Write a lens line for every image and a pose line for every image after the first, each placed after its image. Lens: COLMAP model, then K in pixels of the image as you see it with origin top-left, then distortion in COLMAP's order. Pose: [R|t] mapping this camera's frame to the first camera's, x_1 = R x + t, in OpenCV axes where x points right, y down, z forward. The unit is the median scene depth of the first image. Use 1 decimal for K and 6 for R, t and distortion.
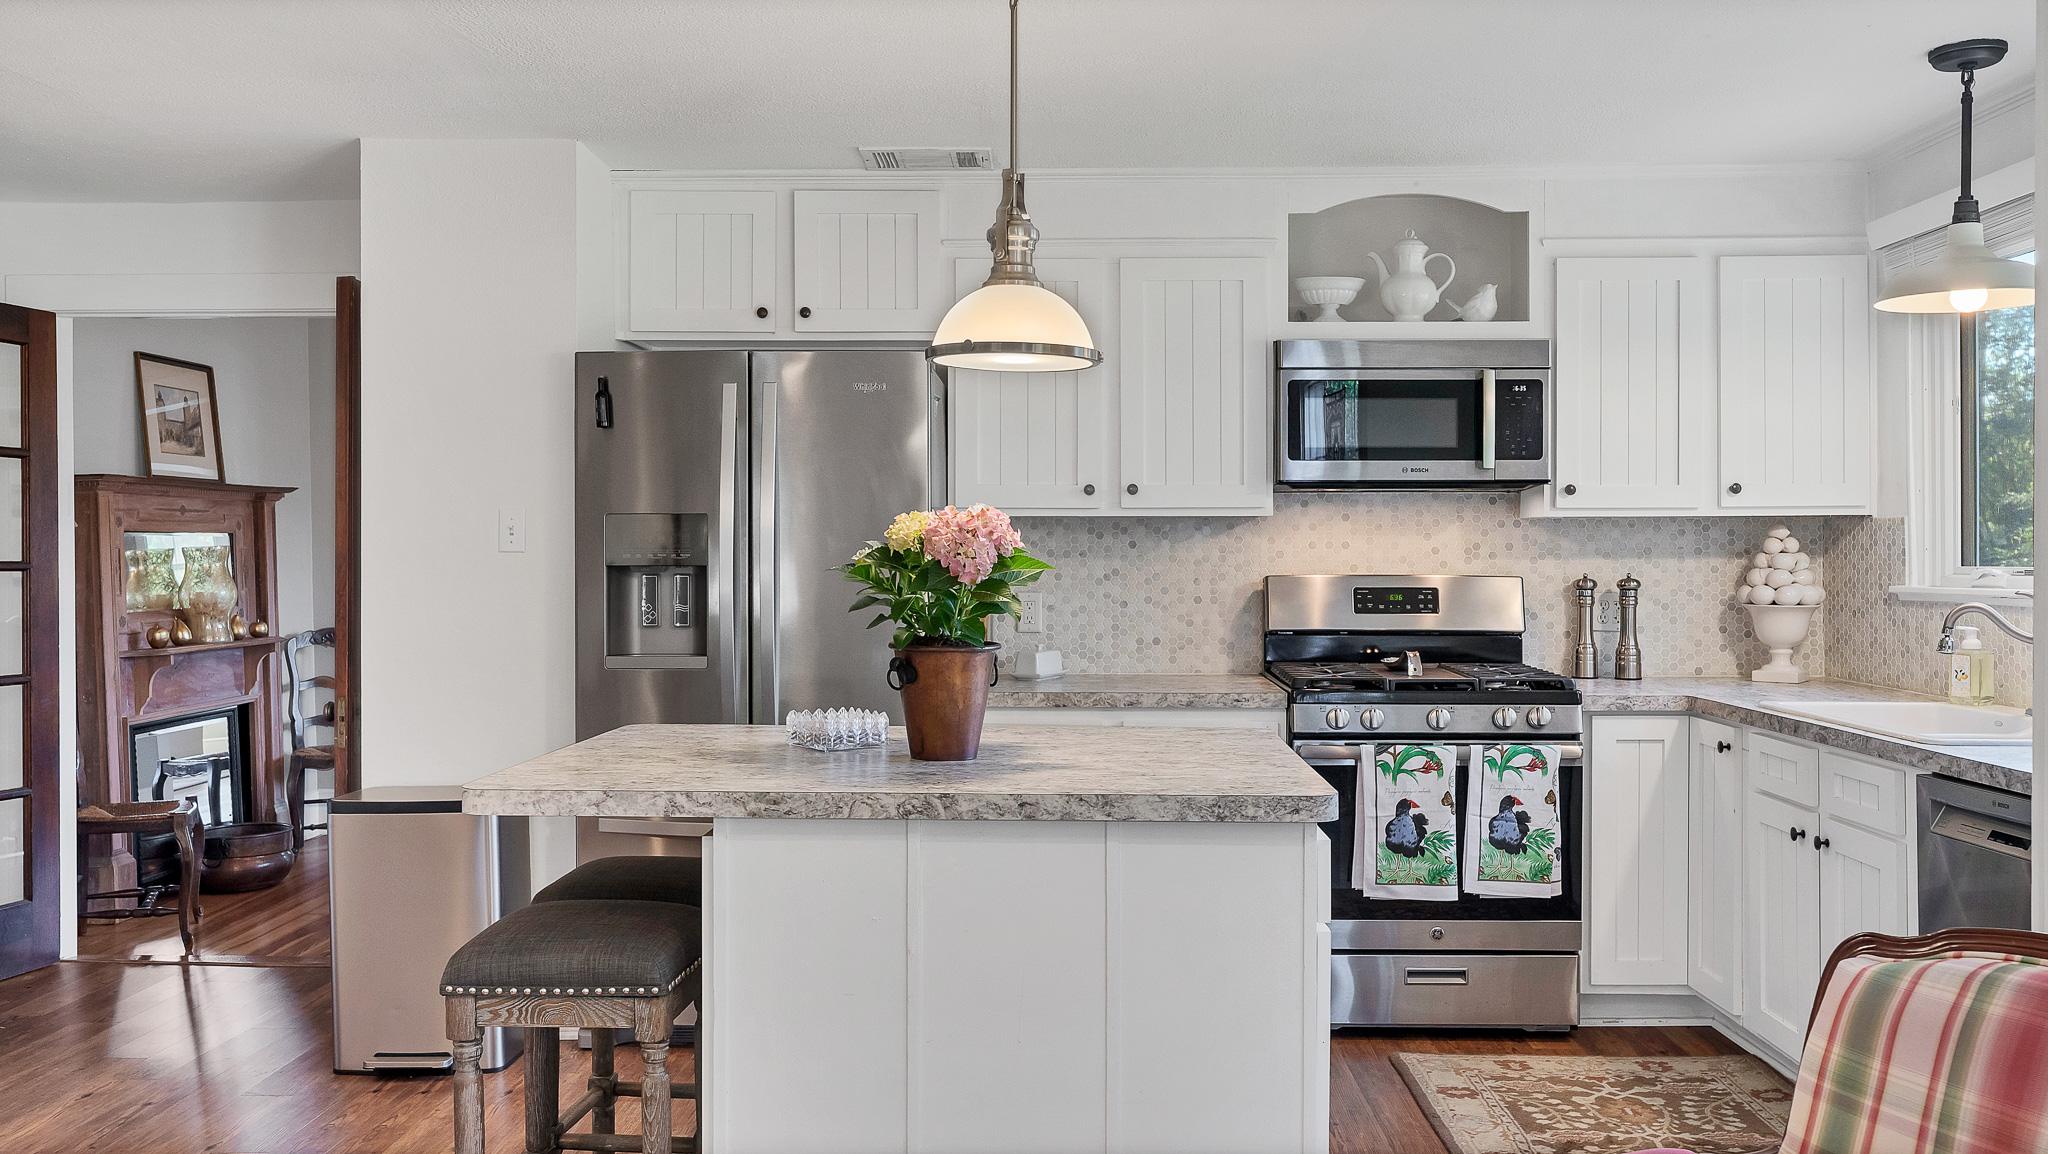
lens RADIAL K [[1717.0, 0, 1003.3], [0, 1717.0, 543.4], [0, 0, 1]] dist [-0.007604, -0.000548]
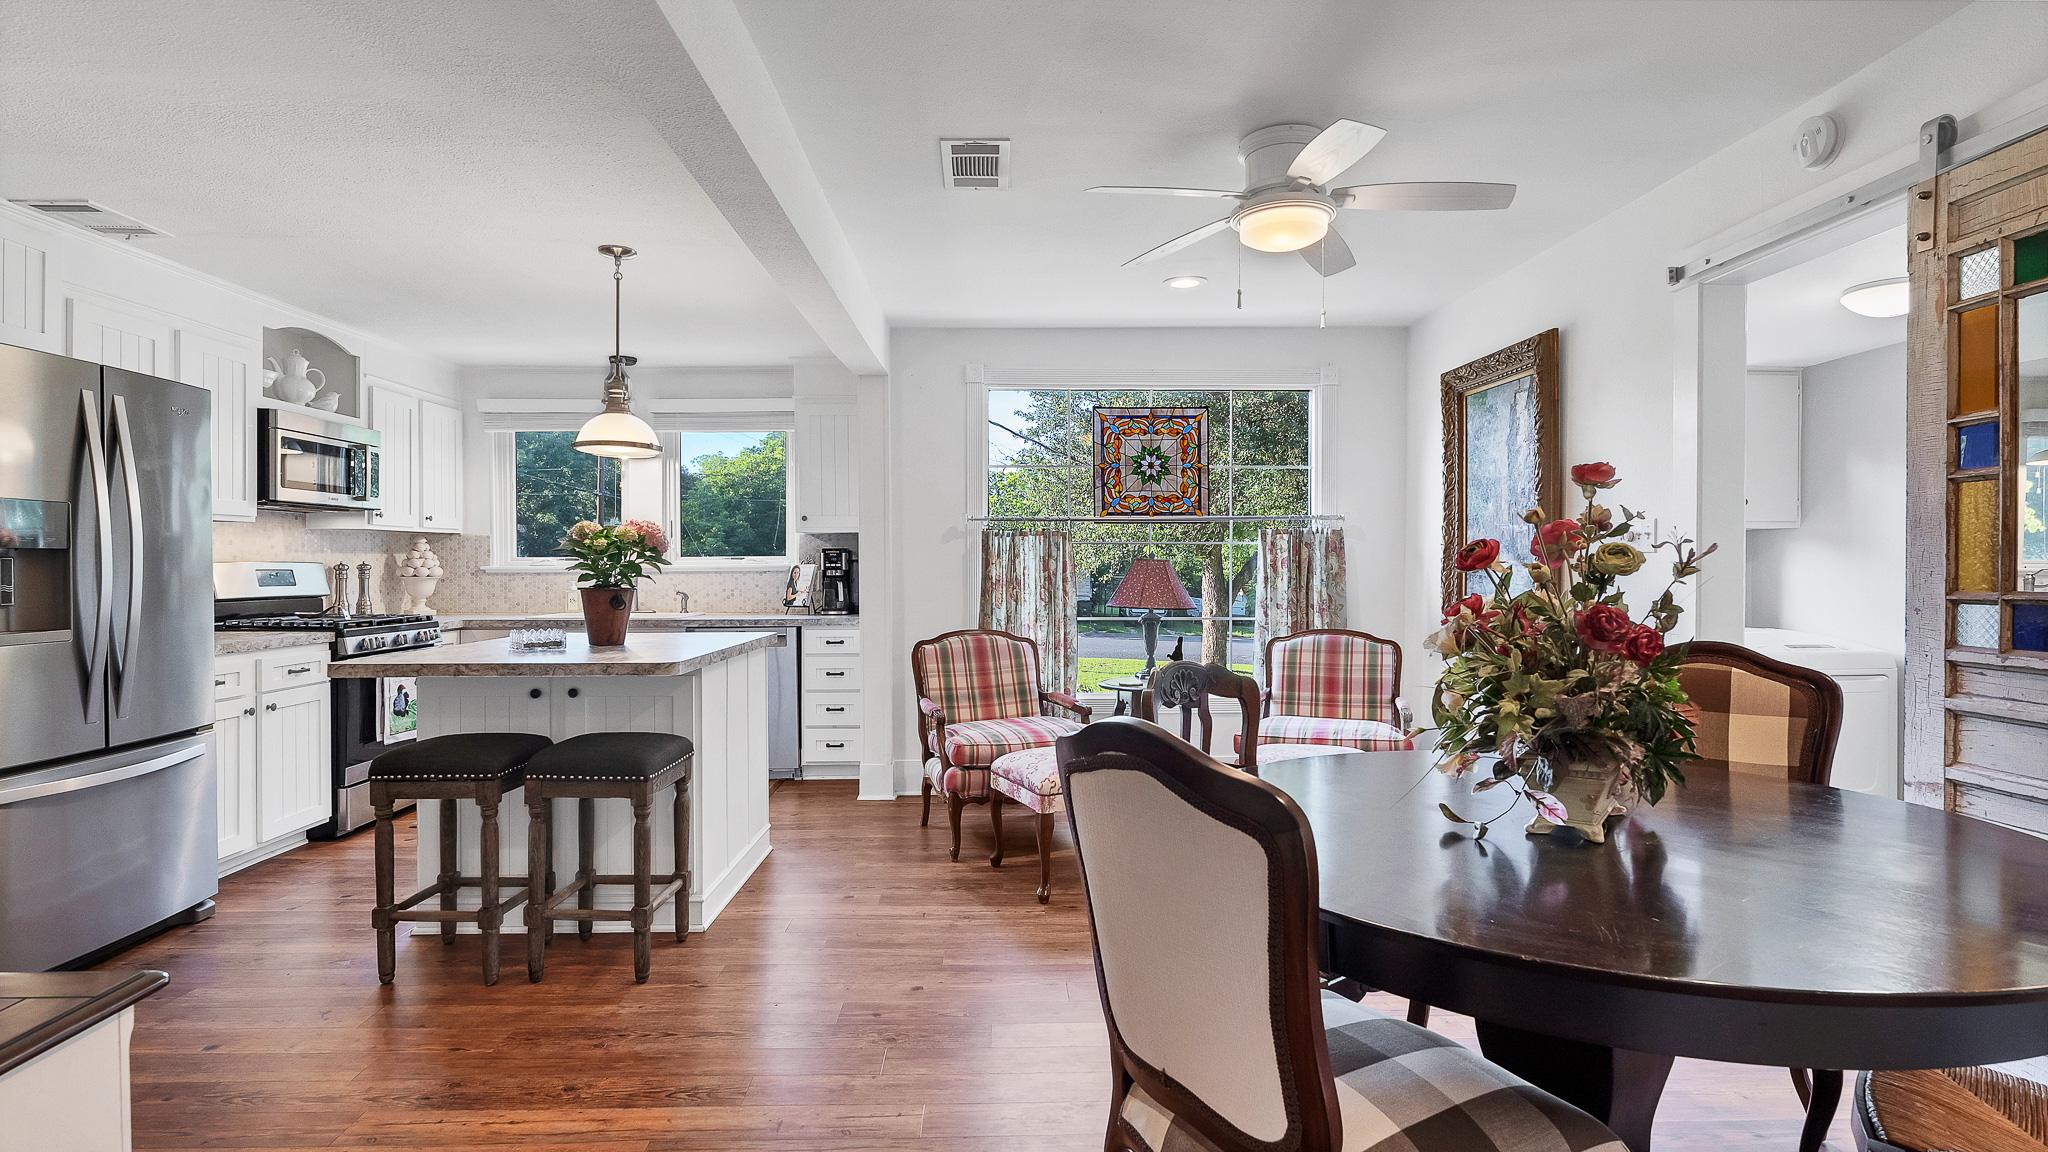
lens RADIAL K [[1021.1, 0, 1033.2], [0, 1021.1, 569.0], [0, 0, 1]] dist [-0.001487, -0.000010]
pose [[-0.070293, 0.000843, 0.997526, -0.961531], [-0.004058, 0.999991, -0.001131, 0.030446], [-0.997518, -0.004128, -0.070289, 0.451663]]
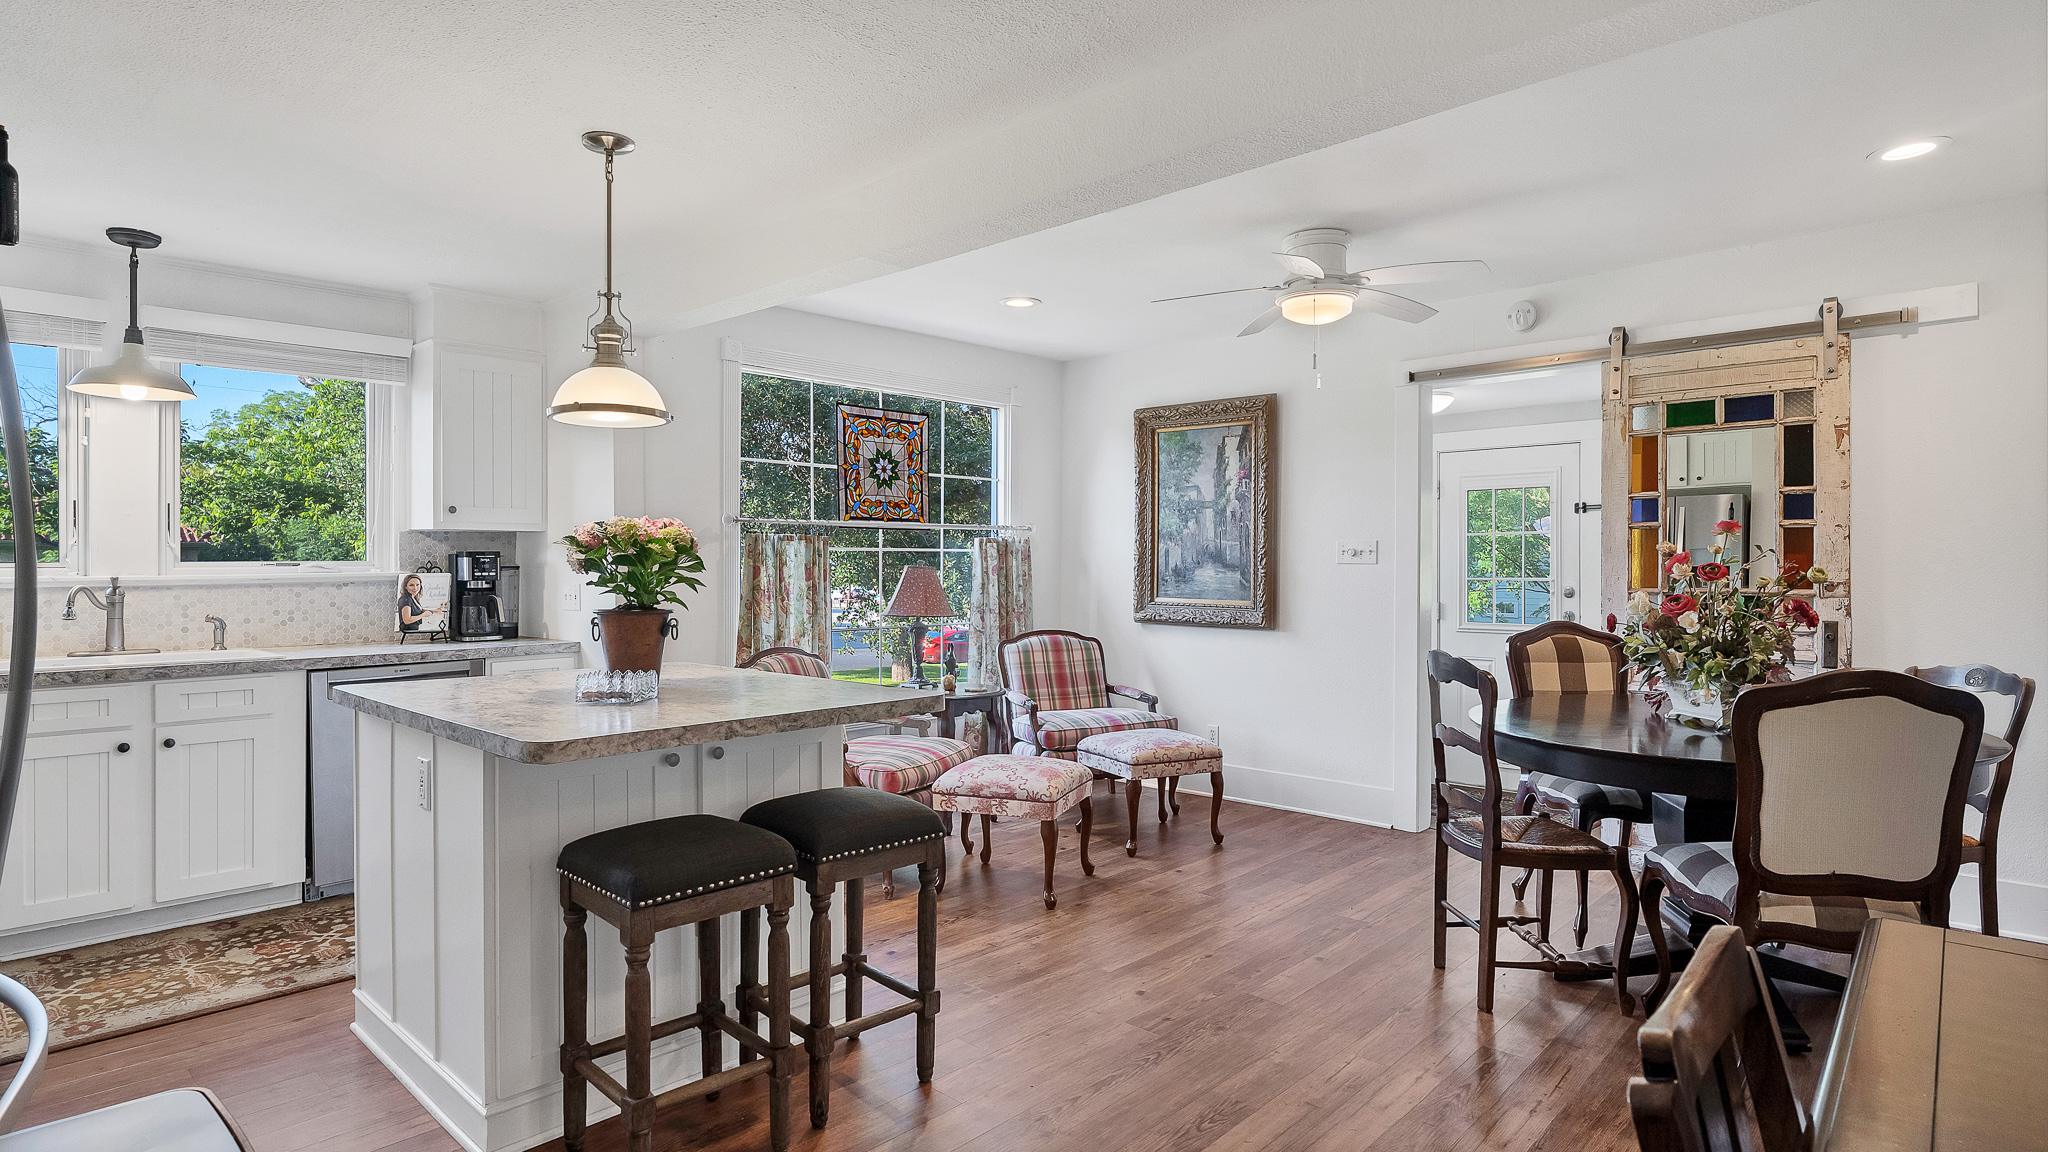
lens RADIAL K [[1109.4, 0, 1032.9], [0, 1109.4, 567.2], [0, 0, 1]] dist [-0.001778, -0.000165]
pose [[-0.771691, 0.003422, 0.635988, -0.676057], [0.000685, 0.999989, -0.004549, 0.023118], [-0.635997, -0.003075, -0.771686, 1.171329]]
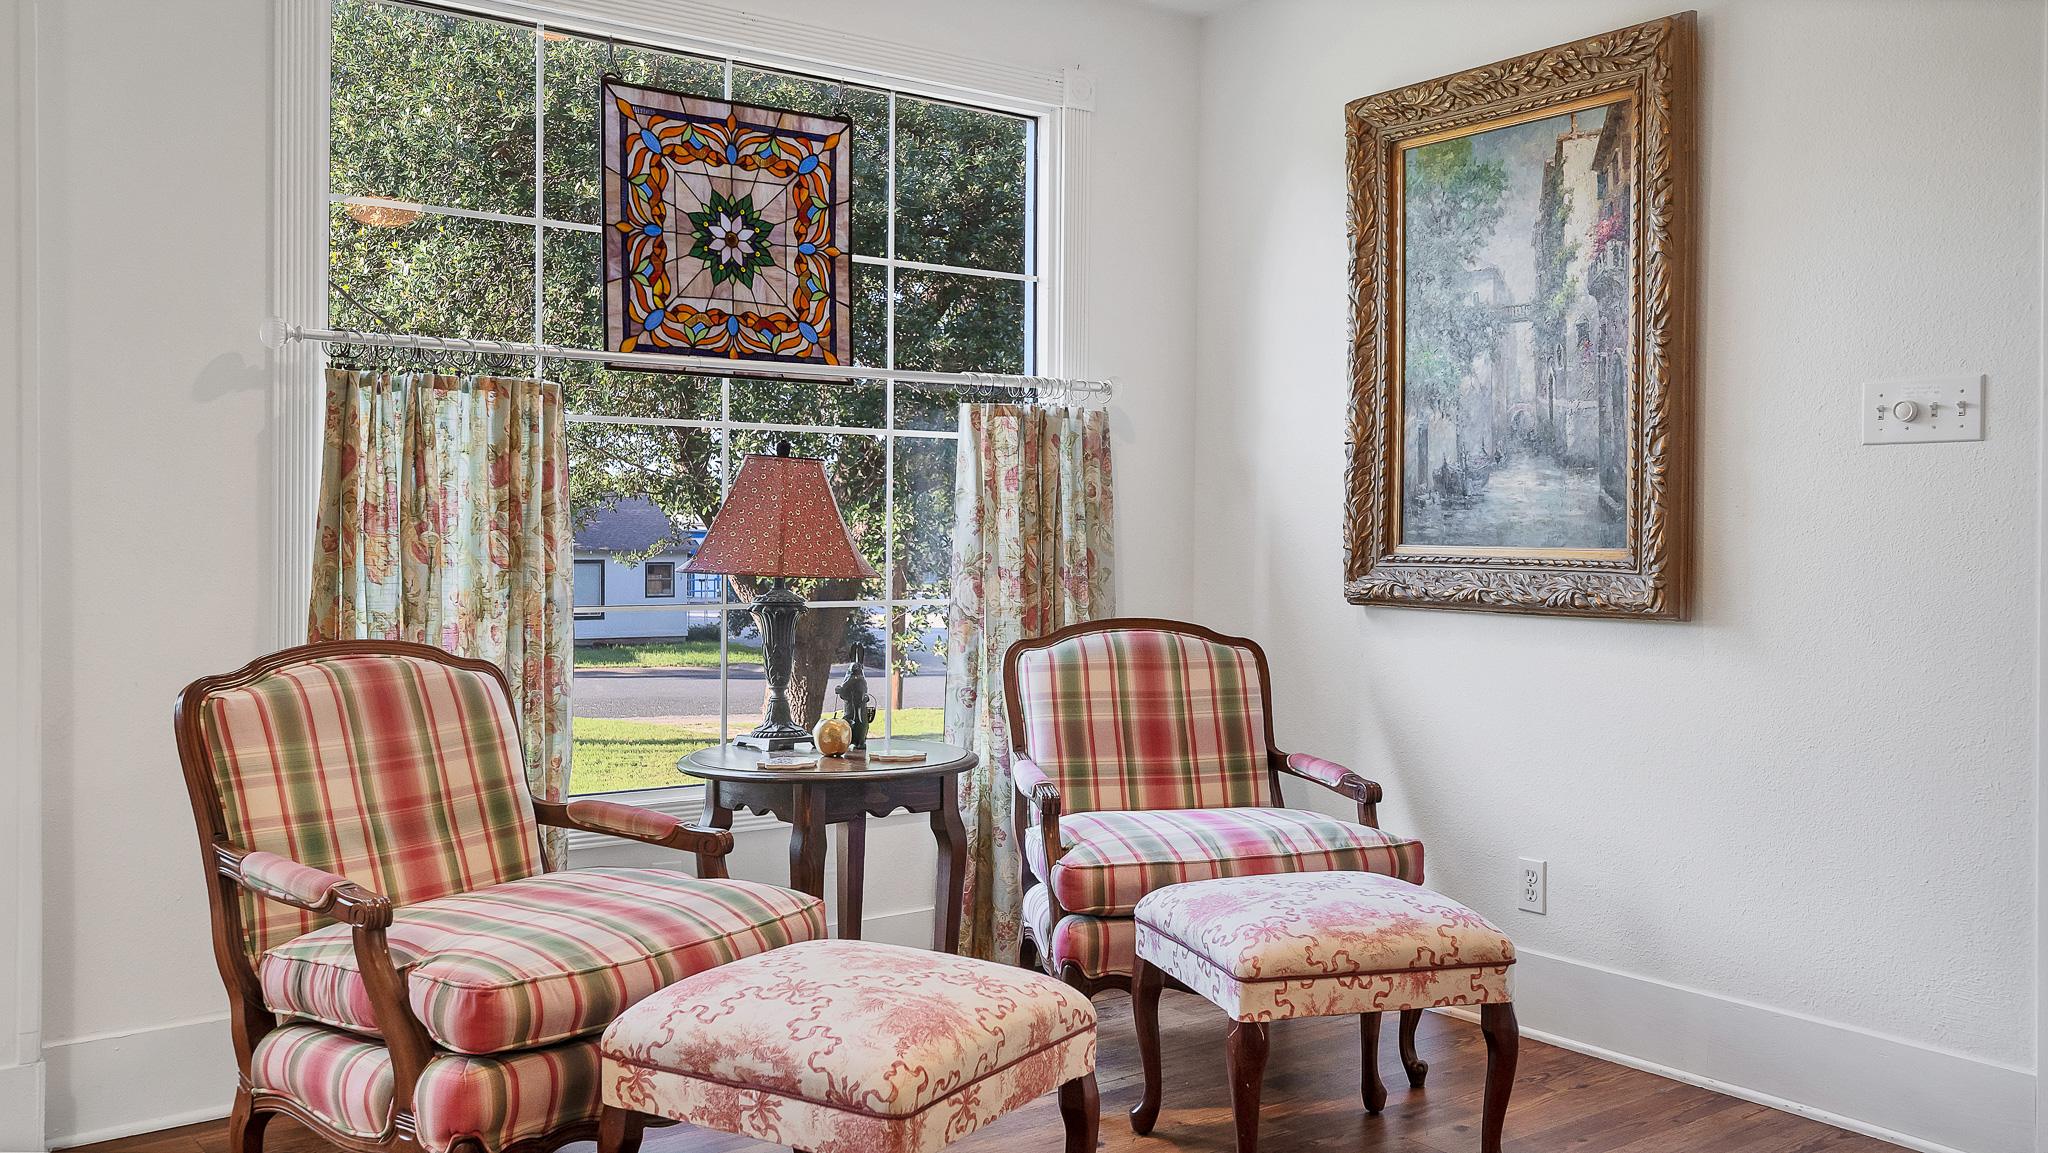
lens RADIAL K [[1717.0, 0, 1003.3], [0, 1717.0, 542.9], [0, 0, 1]] dist [-0.007604, -0.000548]
pose [[-0.621721, 0.003263, 0.783232, -0.465654], [-0.004118, 0.999964, -0.007435, 0.065442], [-0.783228, -0.007848, -0.621685, 0.672301]]
